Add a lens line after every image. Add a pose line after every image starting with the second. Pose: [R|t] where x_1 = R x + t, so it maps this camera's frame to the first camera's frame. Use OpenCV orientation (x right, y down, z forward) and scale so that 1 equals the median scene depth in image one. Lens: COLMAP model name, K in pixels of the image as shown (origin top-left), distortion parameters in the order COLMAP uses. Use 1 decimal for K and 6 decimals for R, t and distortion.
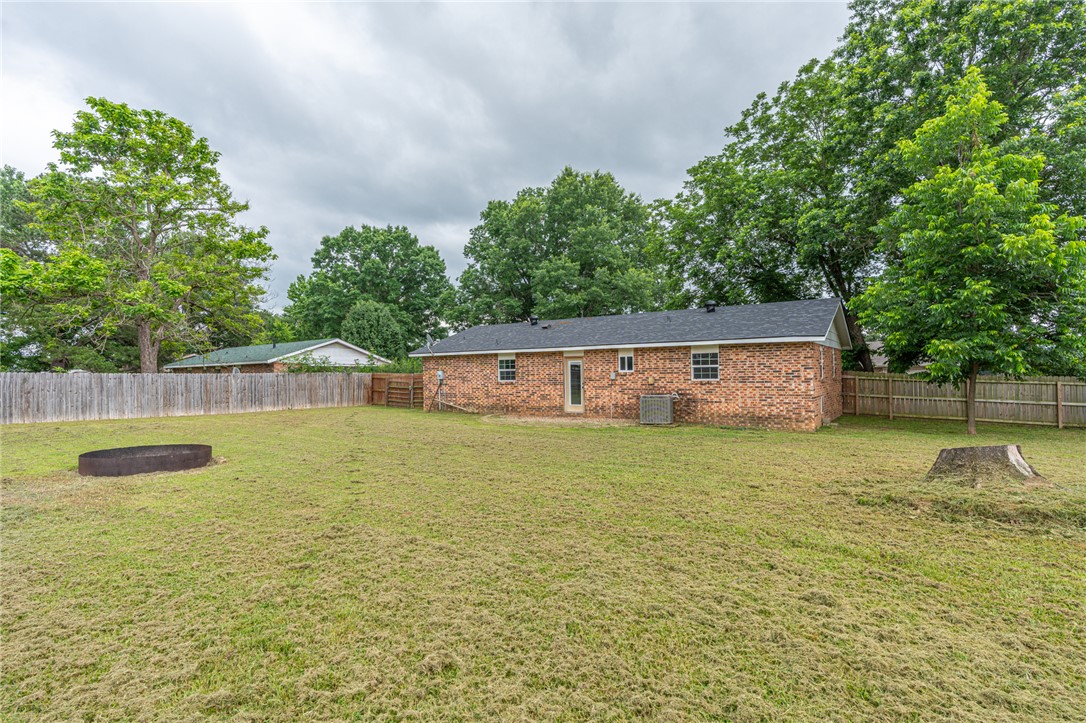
lens RADIAL K [[553.3, 0, 565.9], [0, 553.3, 364.2], [0, 0, 1]] dist [-0.003644, 0.000463]
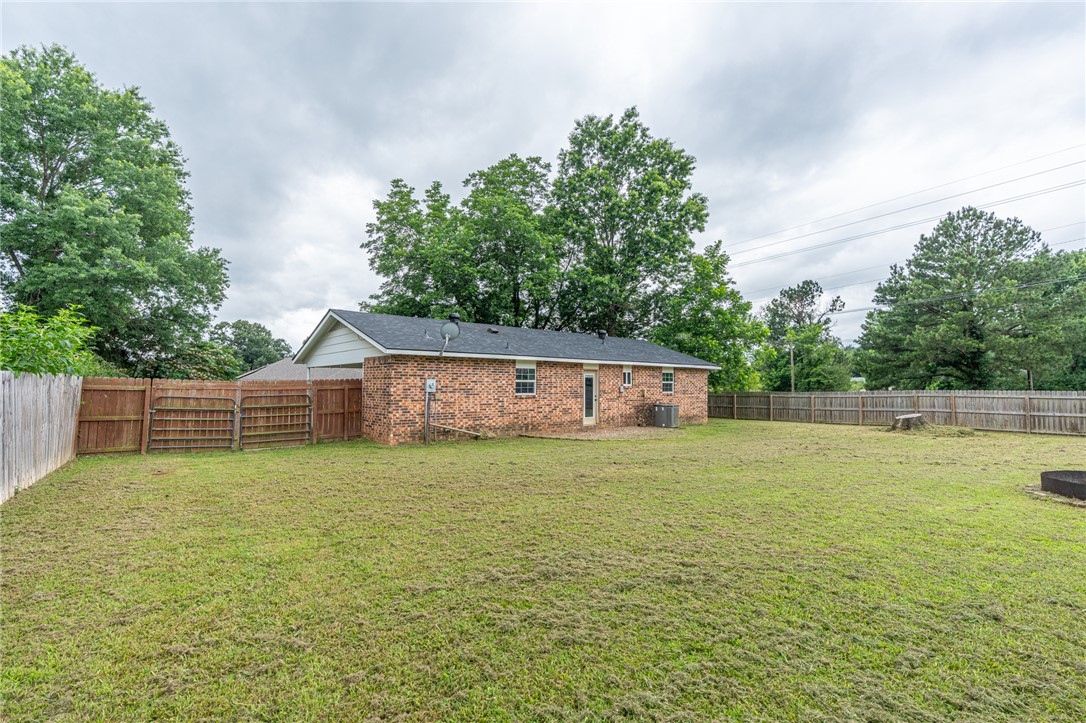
lens RADIAL K [[483.6, 0, 548.6], [0, 483.6, 359.4], [0, 0, 1]] dist [-0.008844, 0.002275]
pose [[0.292092, 0.062987, 0.954314, -0.842142], [-0.026833, 0.997976, -0.057655, 0.020548], [-0.956014, -0.008767, 0.293191, 0.805846]]
